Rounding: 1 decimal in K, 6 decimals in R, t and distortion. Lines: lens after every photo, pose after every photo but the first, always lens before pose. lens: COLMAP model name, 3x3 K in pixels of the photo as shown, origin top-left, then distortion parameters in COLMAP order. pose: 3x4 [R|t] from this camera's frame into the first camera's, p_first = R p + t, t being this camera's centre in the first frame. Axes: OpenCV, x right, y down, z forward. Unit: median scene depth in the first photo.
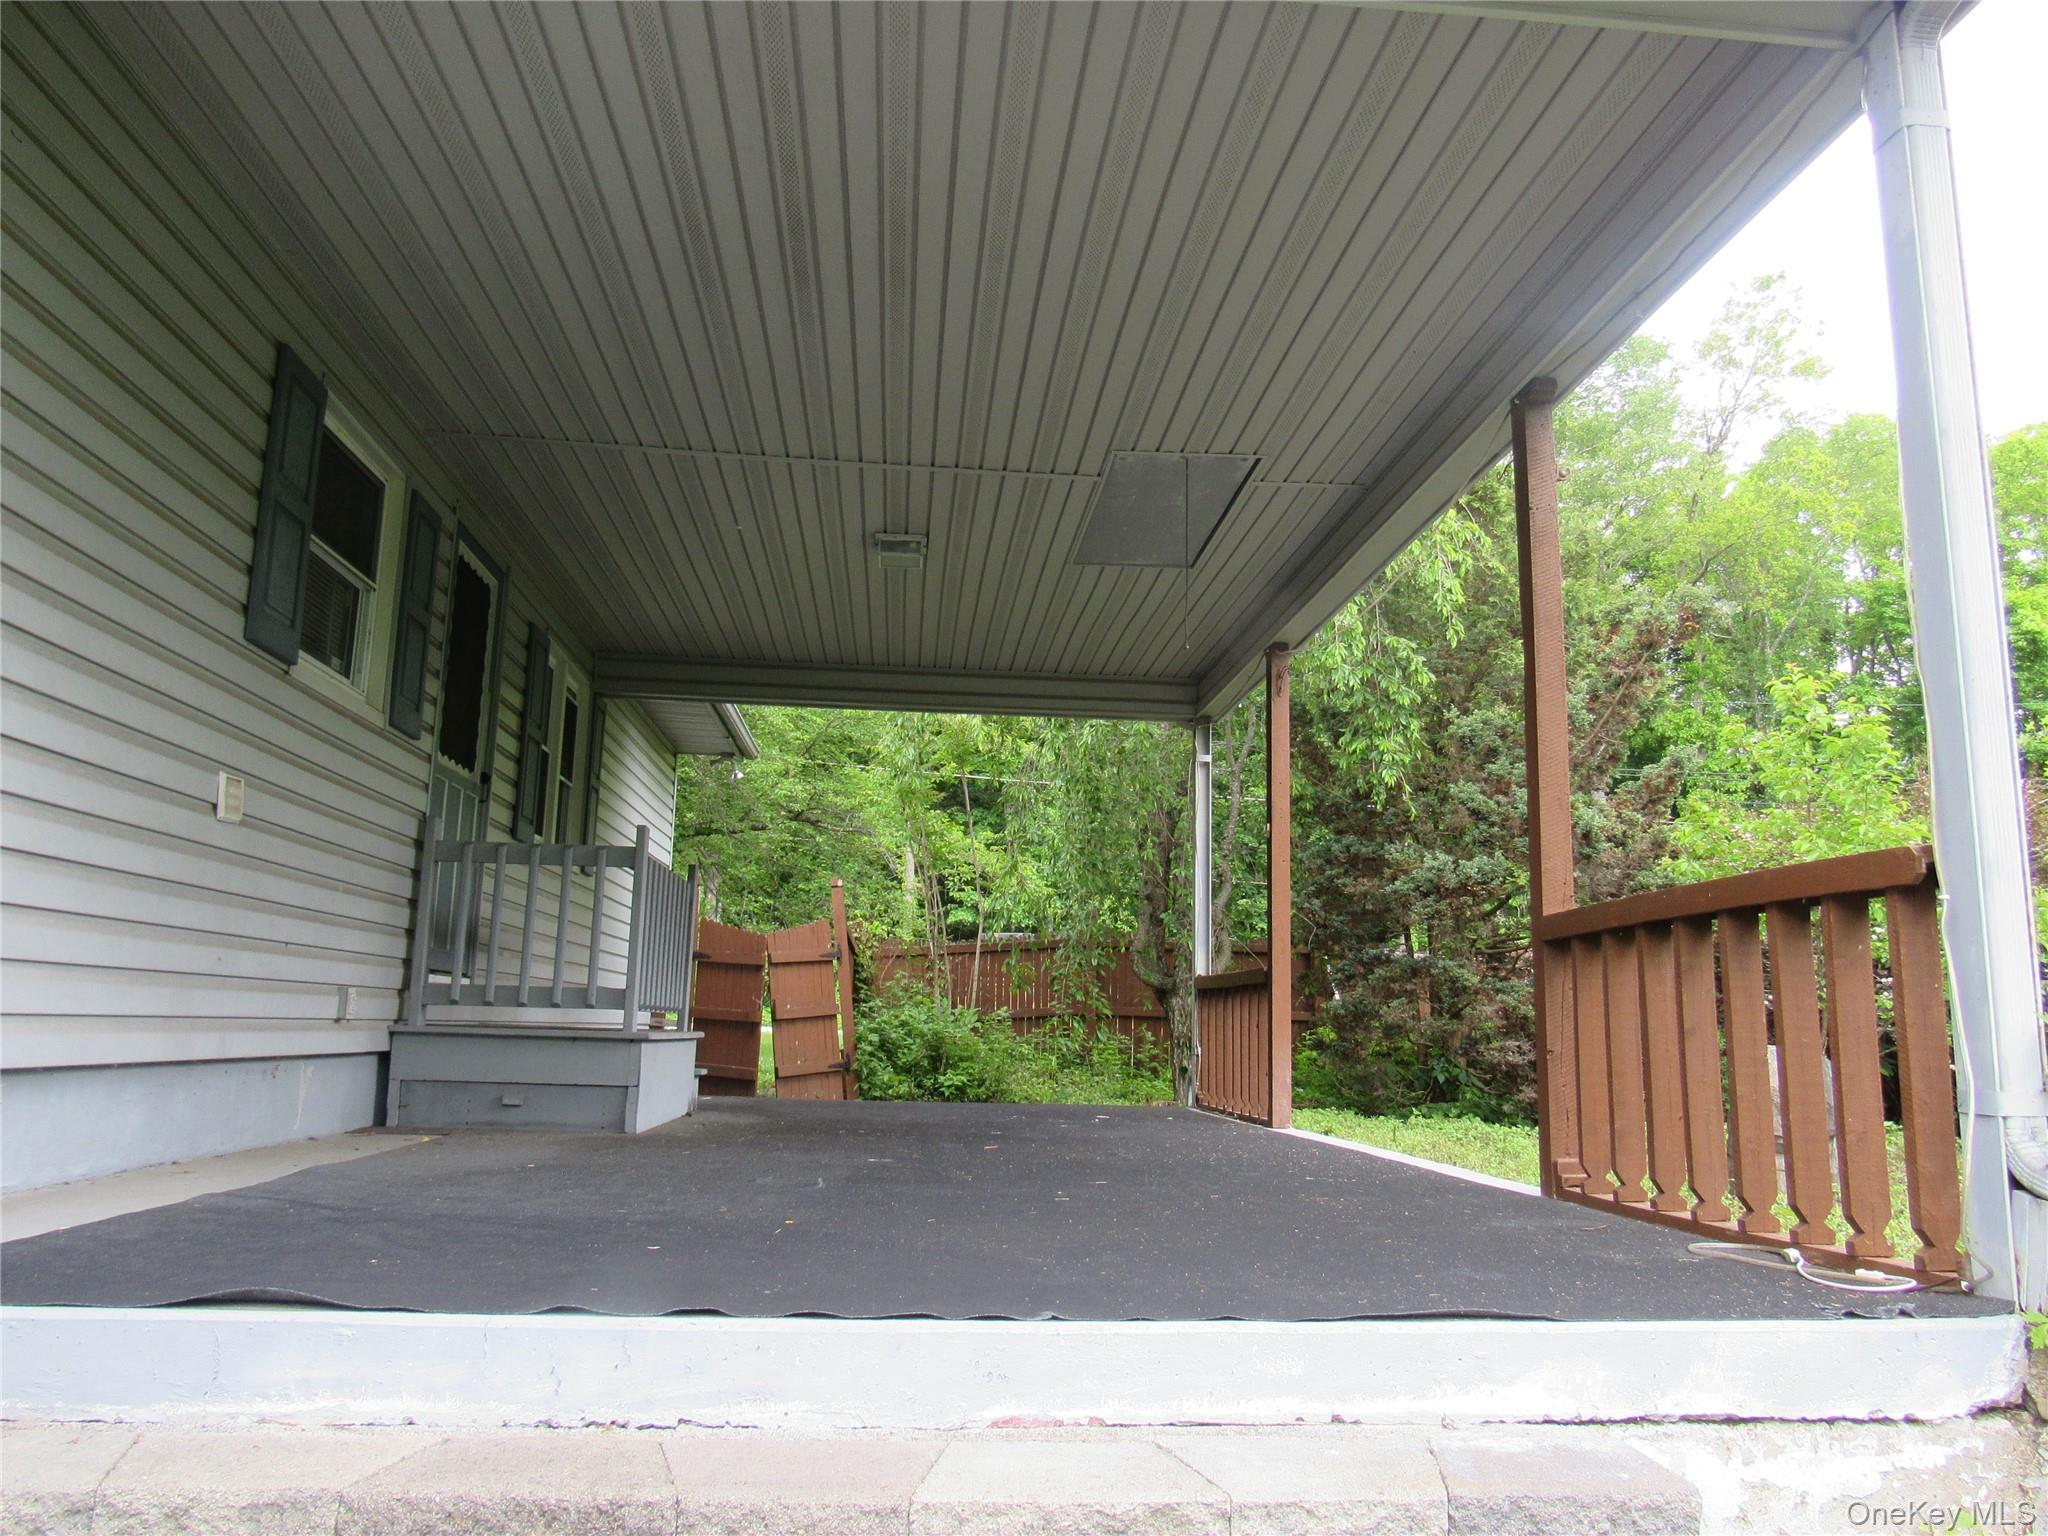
lens RADIAL K [[1462.0, 0, 1022.4], [0, 1462.0, 770.5], [0, 0, 1]] dist [-0.031735, 0.012679]
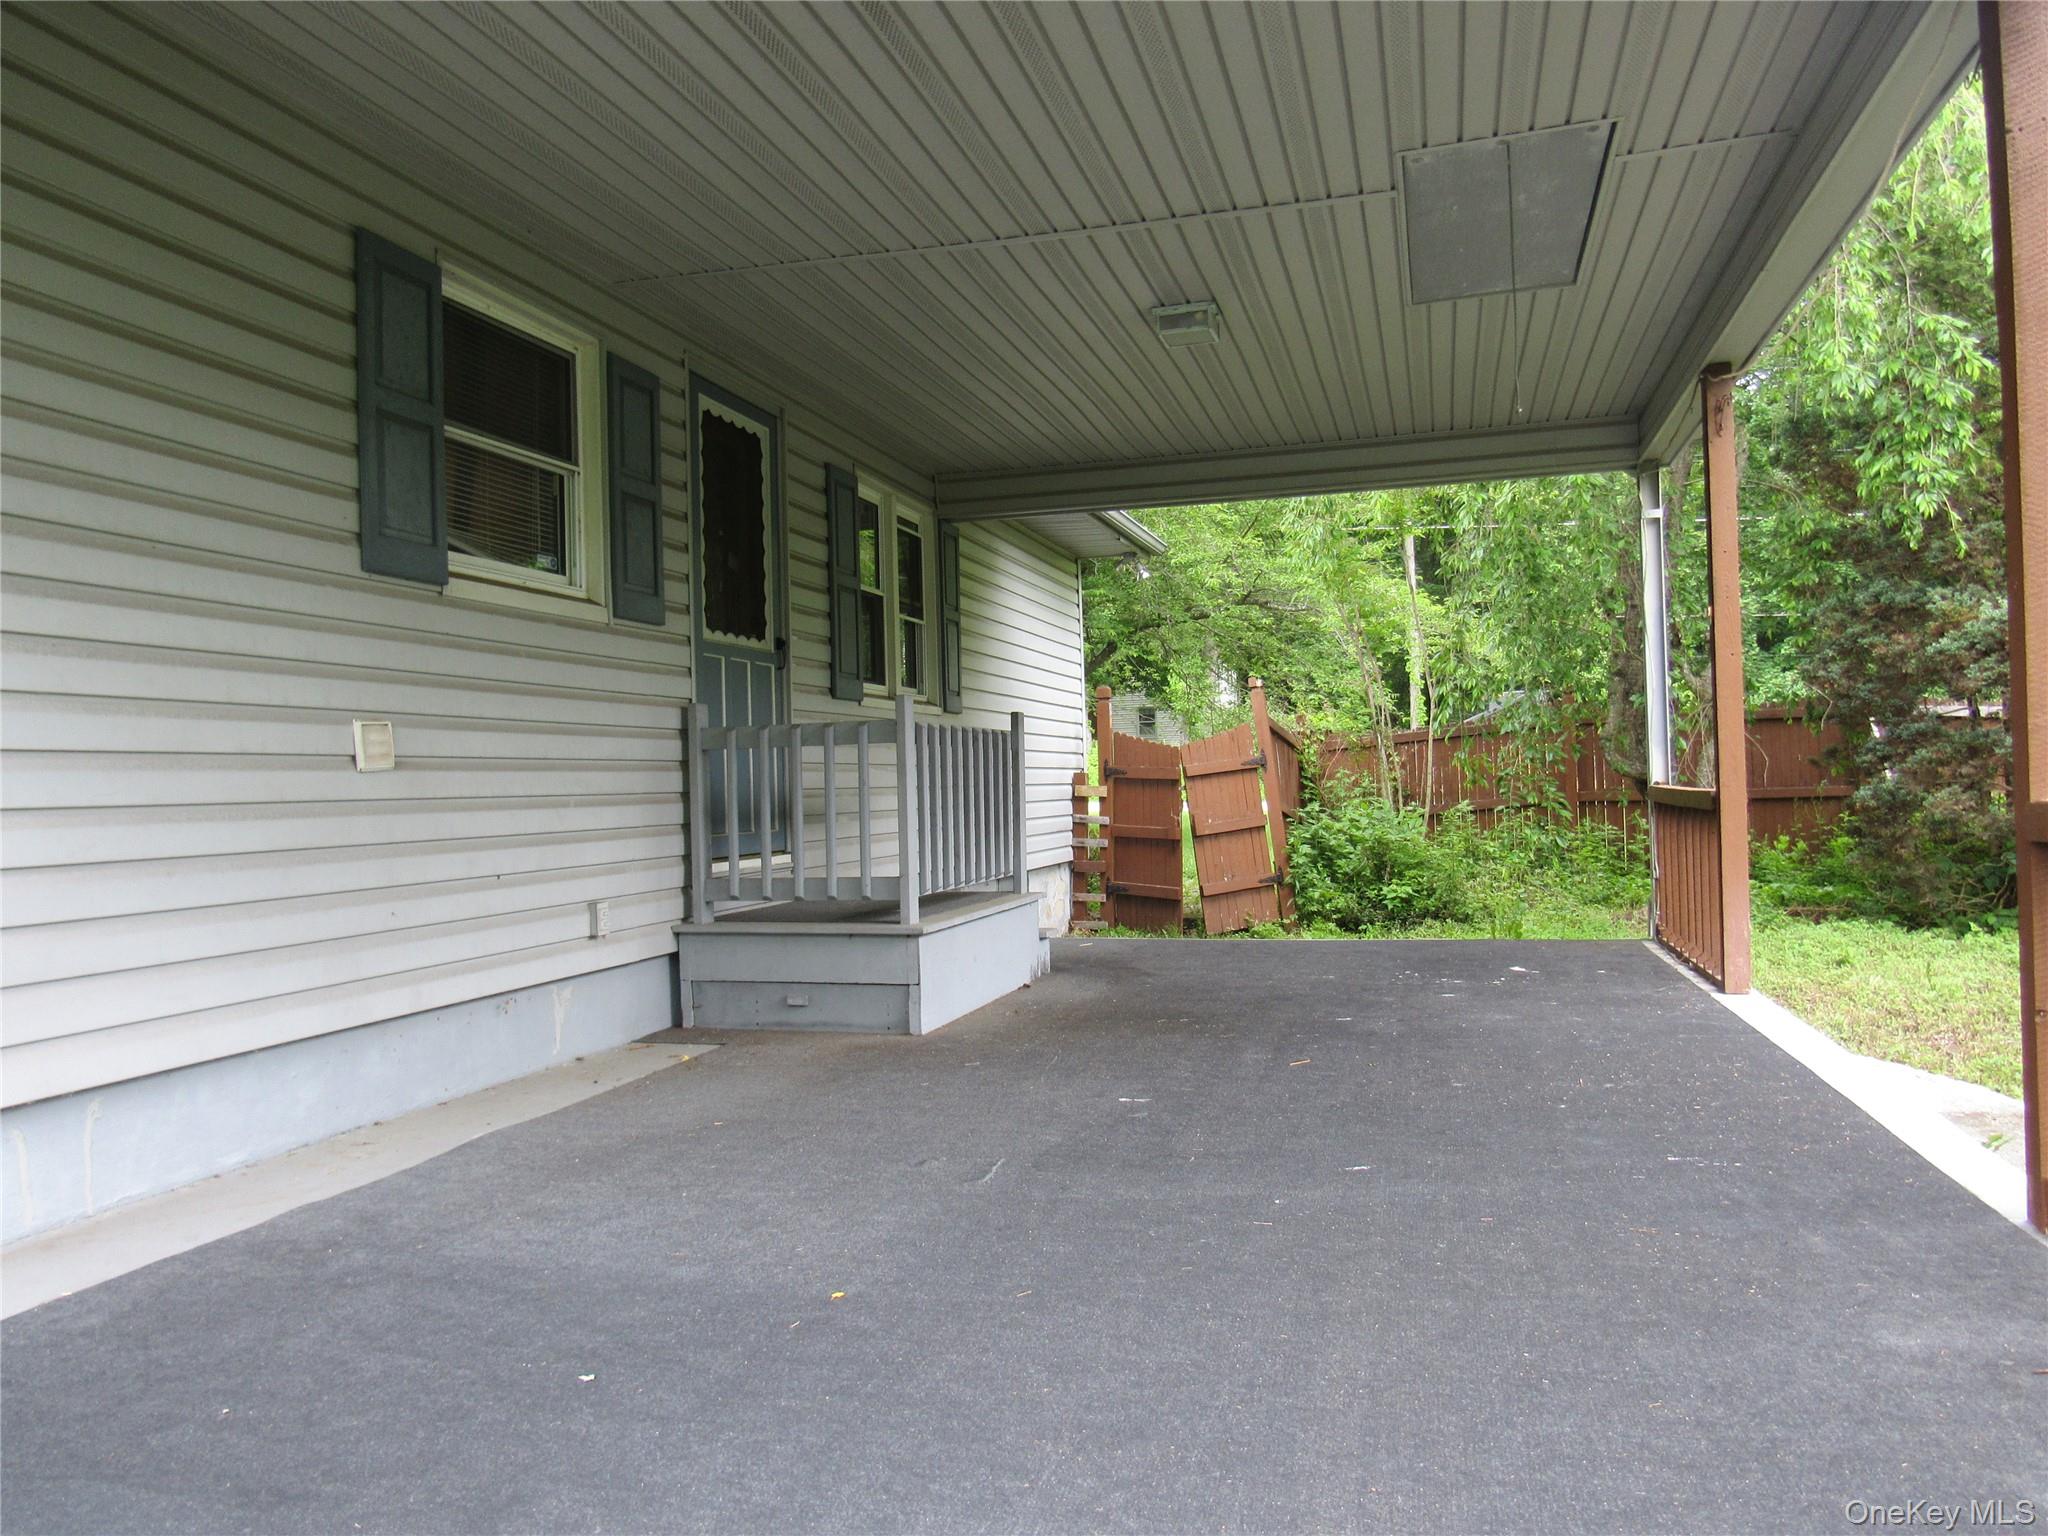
lens RADIAL K [[1462.0, 0, 1024.7], [0, 1462.0, 764.7], [0, 0, 1]] dist [-0.031735, 0.012679]
pose [[0.932993, -0.055986, -0.355514, 0.078816], [0.112831, 0.983527, 0.141223, -0.024021], [0.341751, -0.171873, 0.923940, 0.123299]]
